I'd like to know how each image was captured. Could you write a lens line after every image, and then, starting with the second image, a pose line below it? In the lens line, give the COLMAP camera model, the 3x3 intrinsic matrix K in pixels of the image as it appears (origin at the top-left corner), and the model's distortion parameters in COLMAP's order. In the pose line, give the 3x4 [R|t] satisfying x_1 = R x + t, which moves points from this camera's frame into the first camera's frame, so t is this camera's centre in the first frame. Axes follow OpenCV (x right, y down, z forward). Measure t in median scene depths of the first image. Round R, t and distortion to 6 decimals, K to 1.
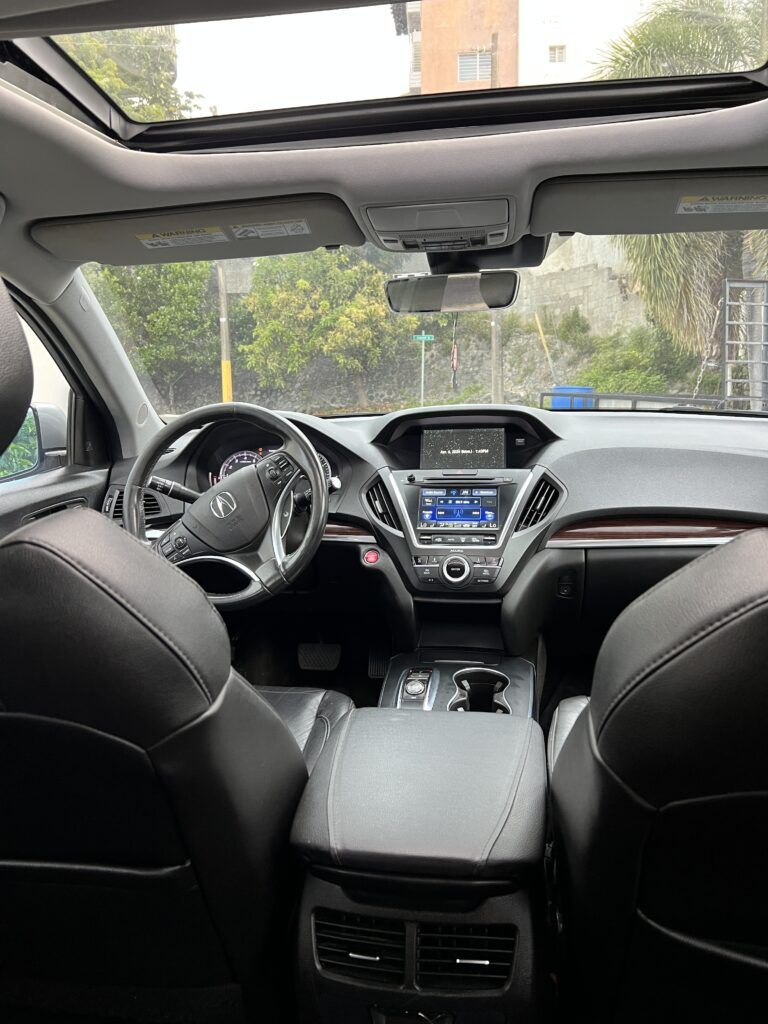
lens RADIAL K [[763.1, 0, 384.0], [0, 763.1, 512.0], [0, 0, 1]] dist [0.059525, -0.071315]
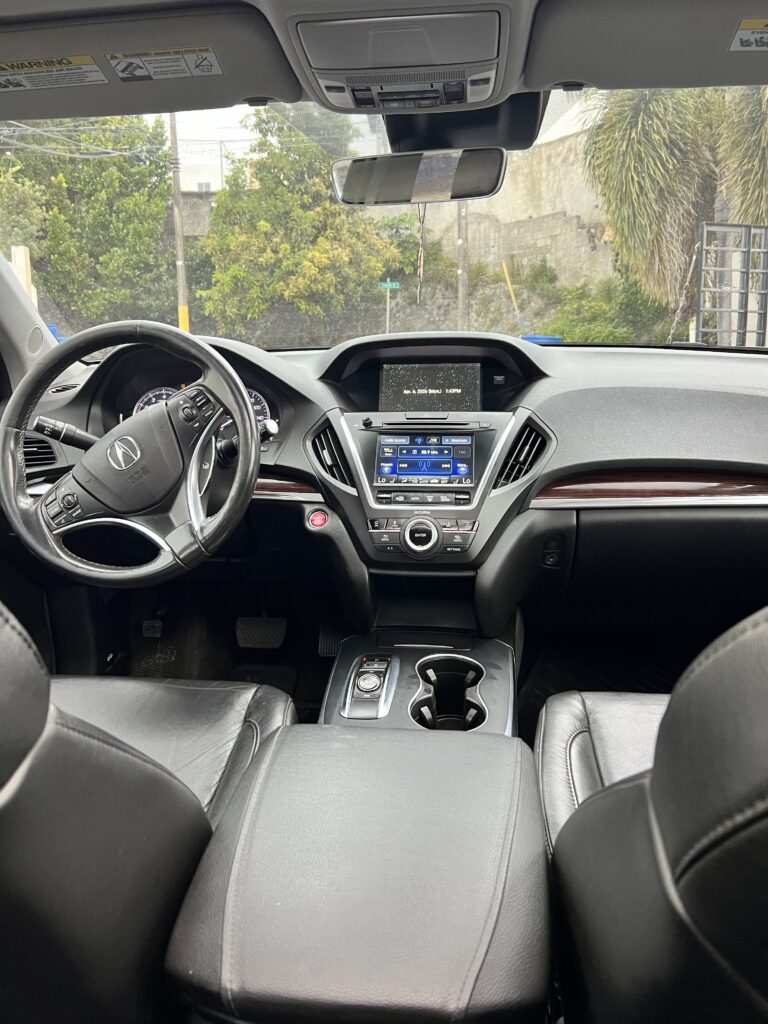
lens RADIAL K [[763.1, 0, 384.0], [0, 763.1, 512.0], [0, 0, 1]] dist [0.059525, -0.071315]
pose [[0.998911, 0.002429, 0.046586, 0.016832], [-0.005271, 0.998124, 0.060999, 0.001468], [-0.046350, -0.061178, 0.997050, 0.189228]]
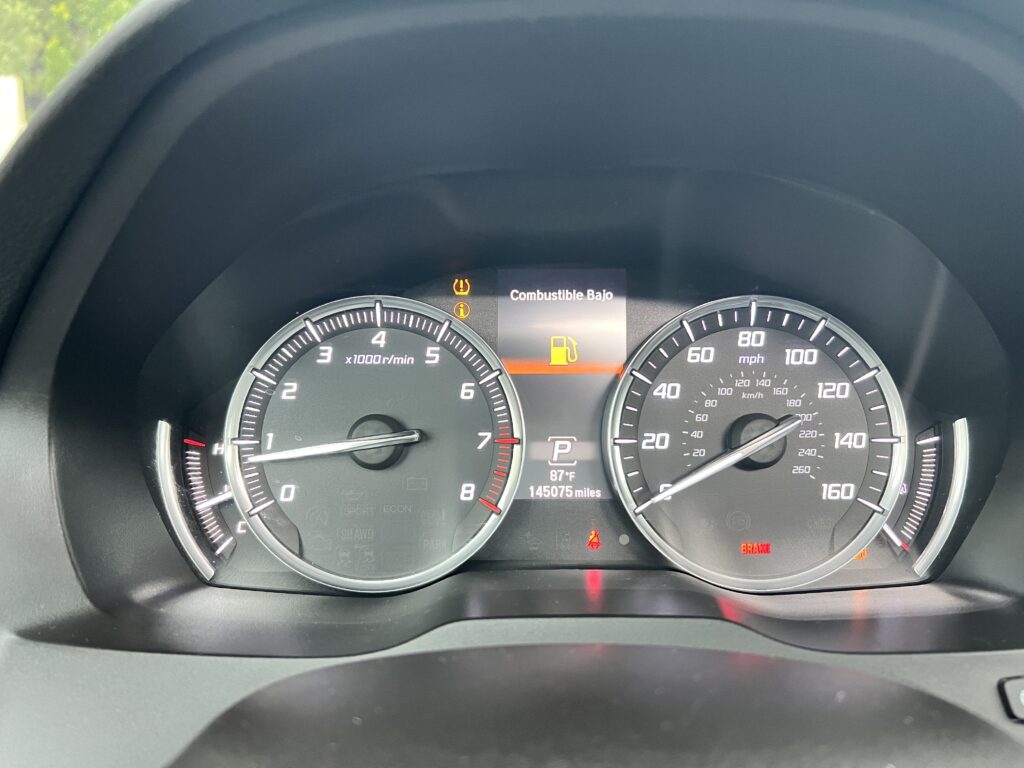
lens RADIAL K [[763.1, 0, 512.0], [0, 763.1, 384.0], [0, 0, 1]] dist [0.059525, -0.071315]
pose [[0.985755, -0.011996, 0.167757, -0.205833], [-0.001122, 0.996962, 0.077884, -0.083723], [-0.168181, -0.076963, 0.982747, 0.941372]]
